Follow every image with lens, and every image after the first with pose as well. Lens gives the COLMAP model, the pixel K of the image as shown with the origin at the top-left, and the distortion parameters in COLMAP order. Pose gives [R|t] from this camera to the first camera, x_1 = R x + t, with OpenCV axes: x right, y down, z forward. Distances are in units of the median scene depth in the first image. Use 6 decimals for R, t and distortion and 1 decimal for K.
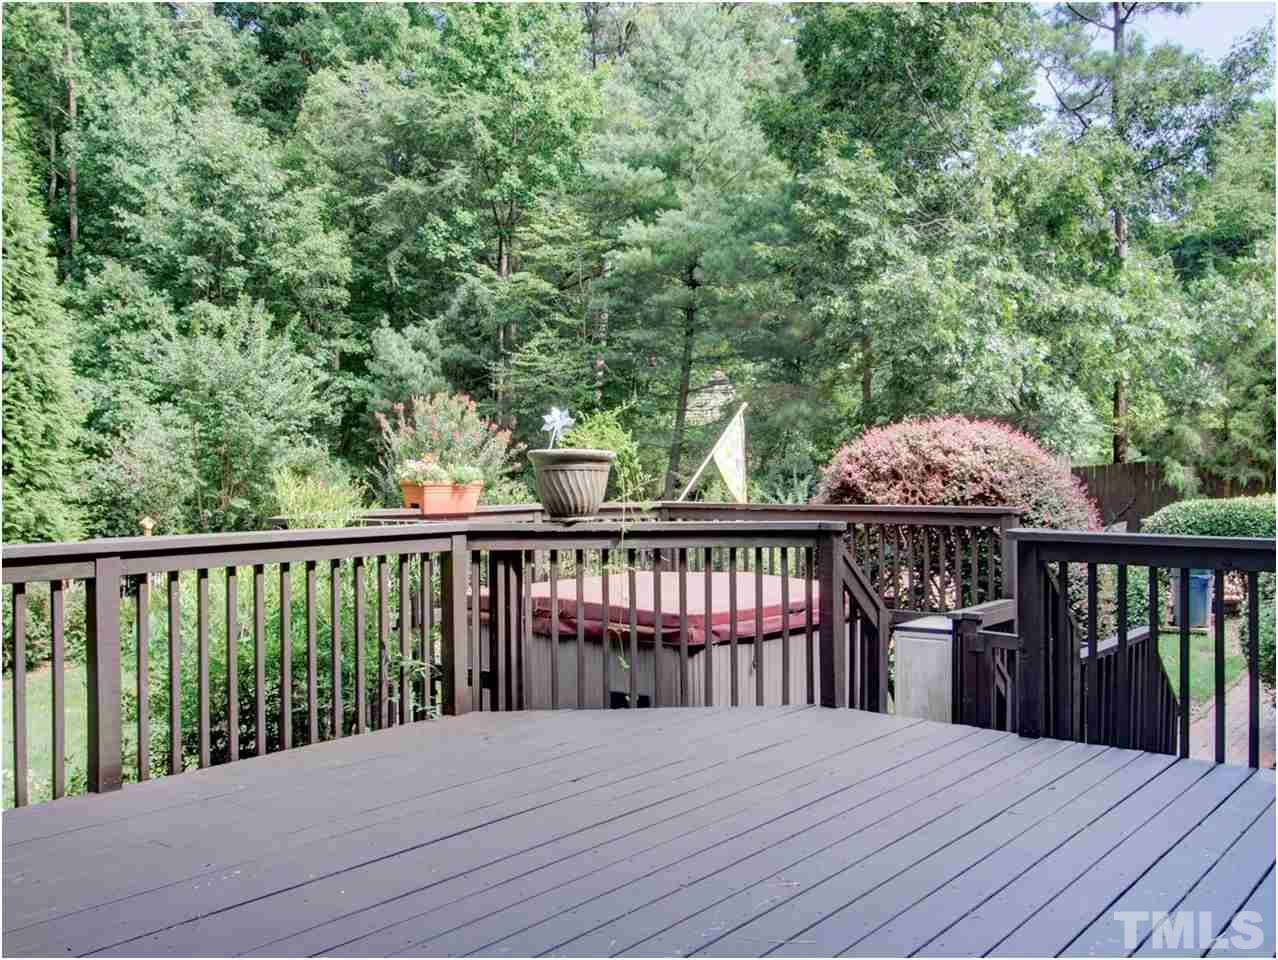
lens RADIAL K [[1203.8, 0, 639.8], [0, 1203.8, 481.2], [0, 0, 1]] dist [-0.015187, 0.000000]
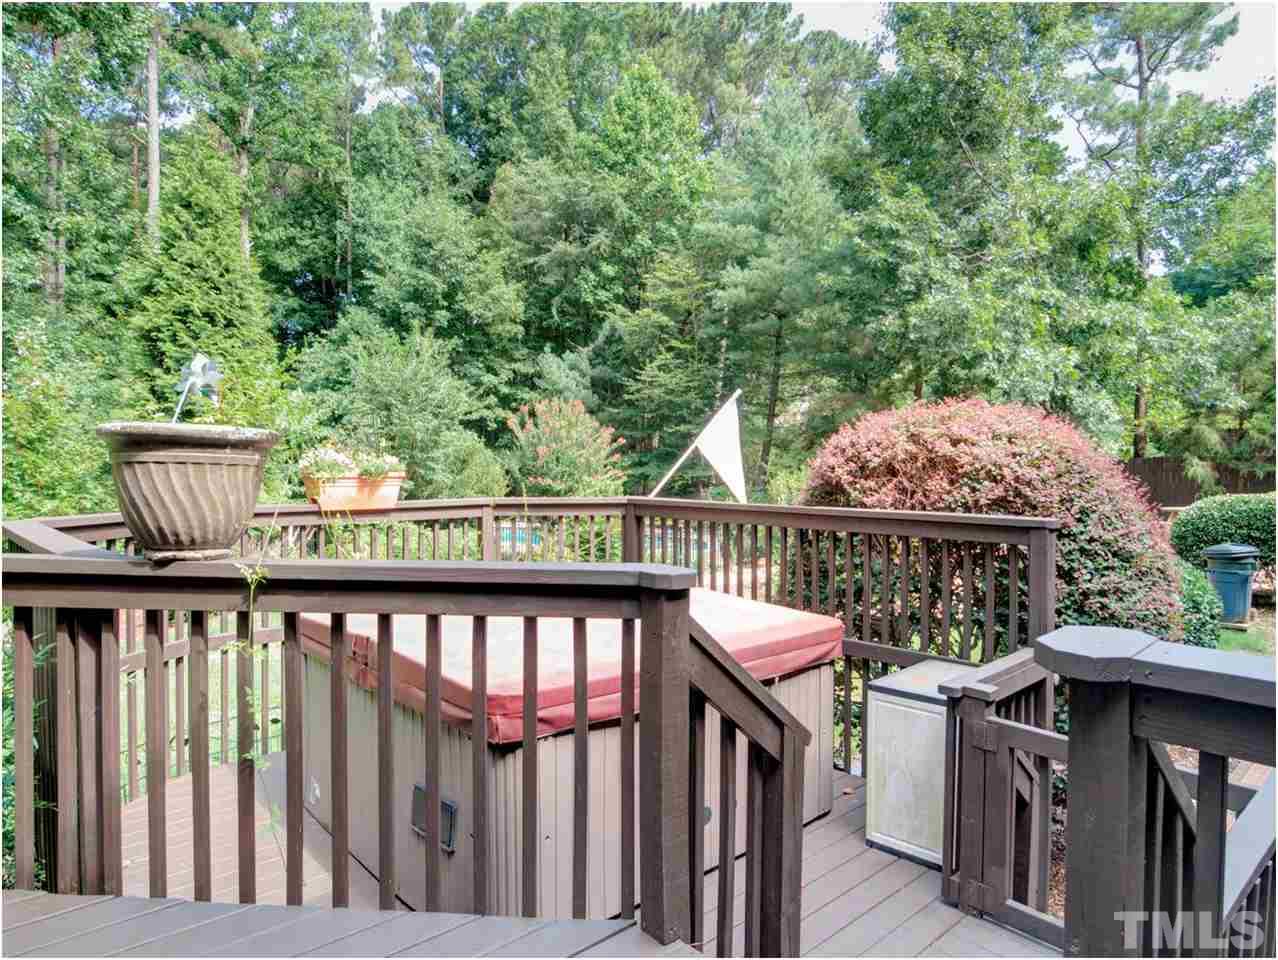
lens RADIAL K [[828.7, 0, 628.0], [0, 828.7, 480.9], [0, 0, 1]] dist [-0.023727, -0.004236]
pose [[0.986384, 0.011545, -0.164052, 0.044135], [-0.008939, 0.999822, 0.016613, -0.001948], [0.164215, -0.014920, 0.986312, 0.145557]]
